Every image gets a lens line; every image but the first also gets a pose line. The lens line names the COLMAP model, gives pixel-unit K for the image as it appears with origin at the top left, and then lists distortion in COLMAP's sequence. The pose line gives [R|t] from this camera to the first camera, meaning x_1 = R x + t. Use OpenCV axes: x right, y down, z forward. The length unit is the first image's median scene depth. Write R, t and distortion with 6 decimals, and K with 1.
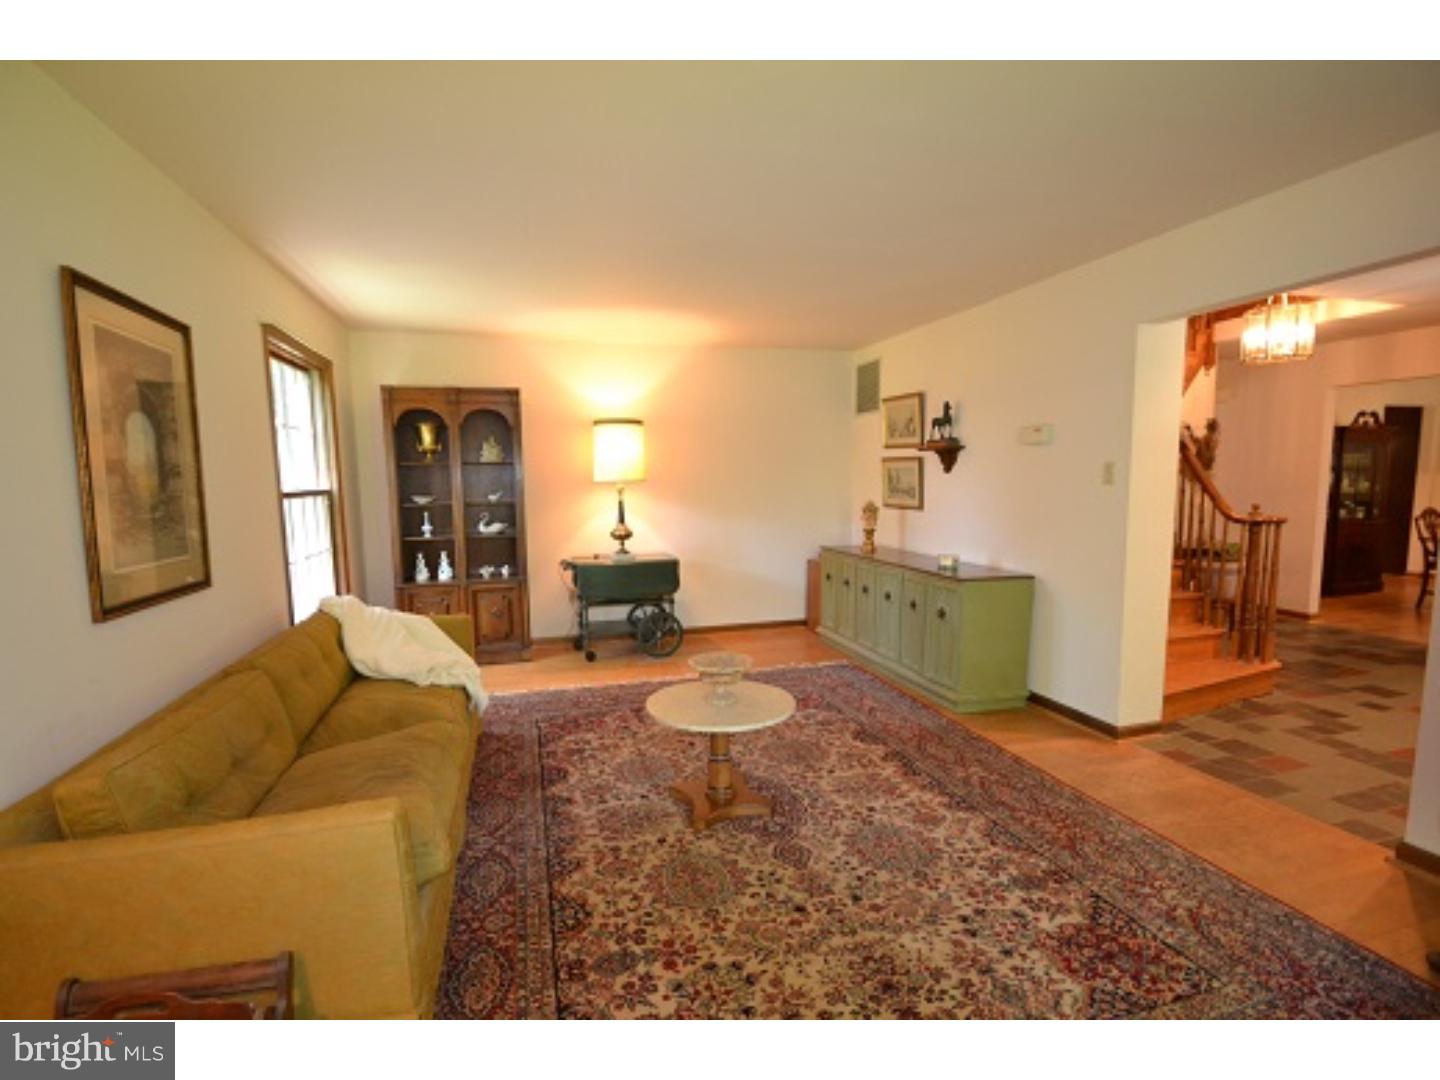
lens RADIAL K [[616.0, 0, 699.3], [0, 616.0, 543.8], [0, 0, 1]] dist [-0.002295, -0.000467]
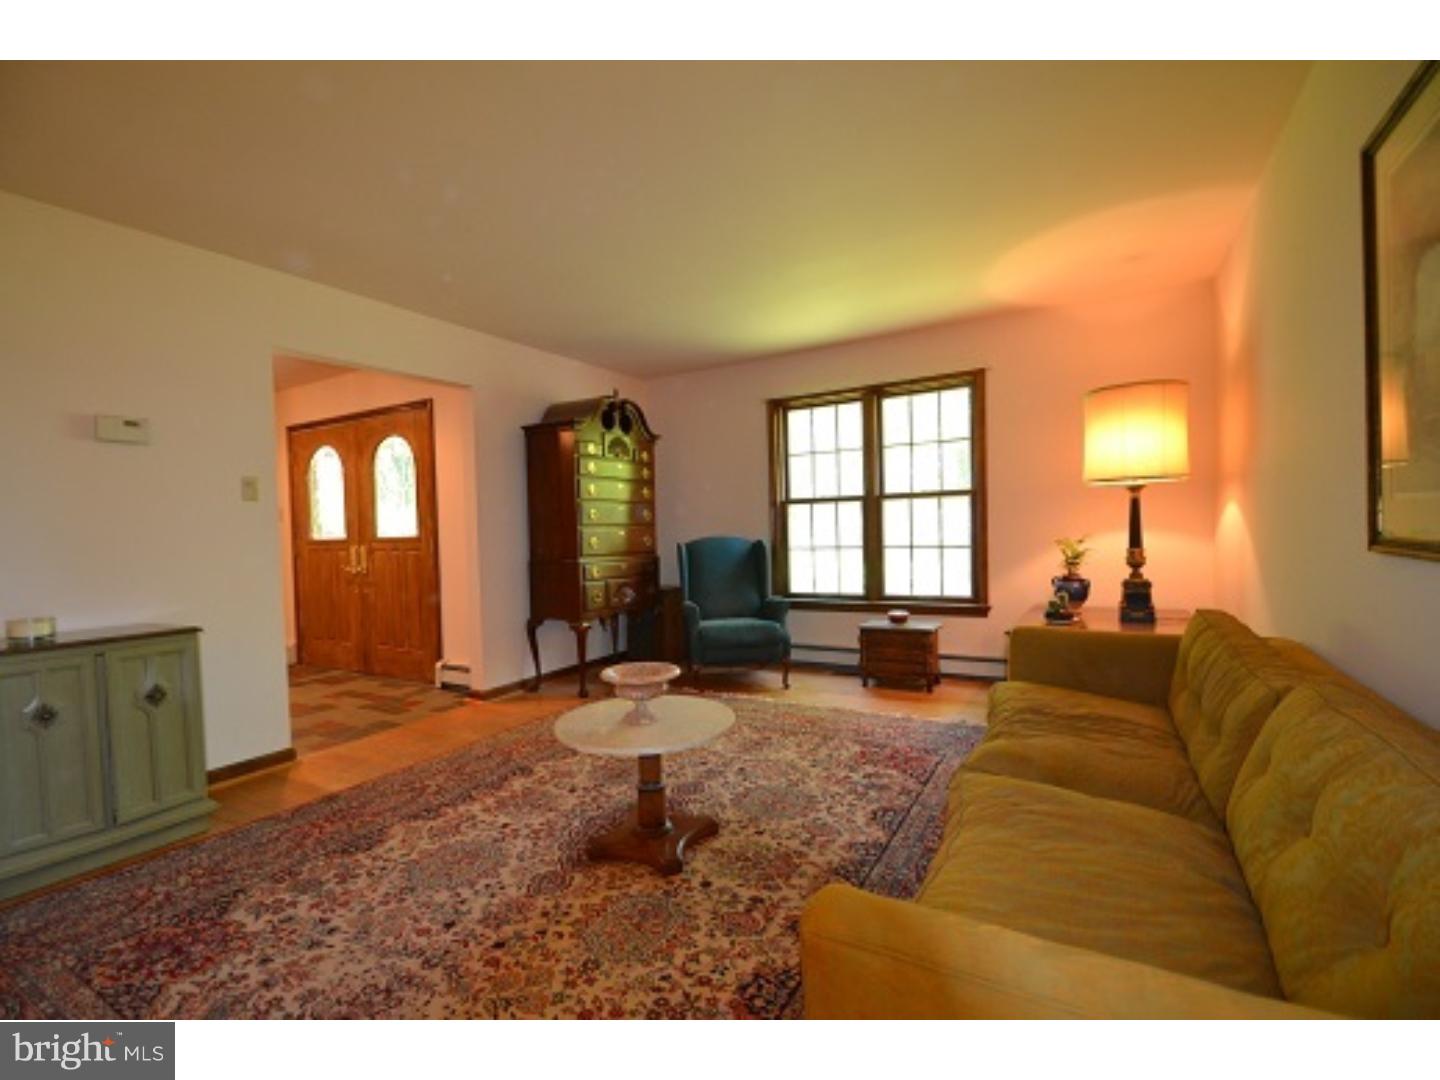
lens RADIAL K [[616.0, 0, 699.3], [0, 616.0, 543.8], [0, 0, 1]] dist [-0.002295, -0.000467]
pose [[-0.654542, 0.013609, 0.755903, -0.620255], [0.115015, 0.989993, 0.081770, -0.036728], [-0.747226, 0.140462, -0.649557, 1.396712]]
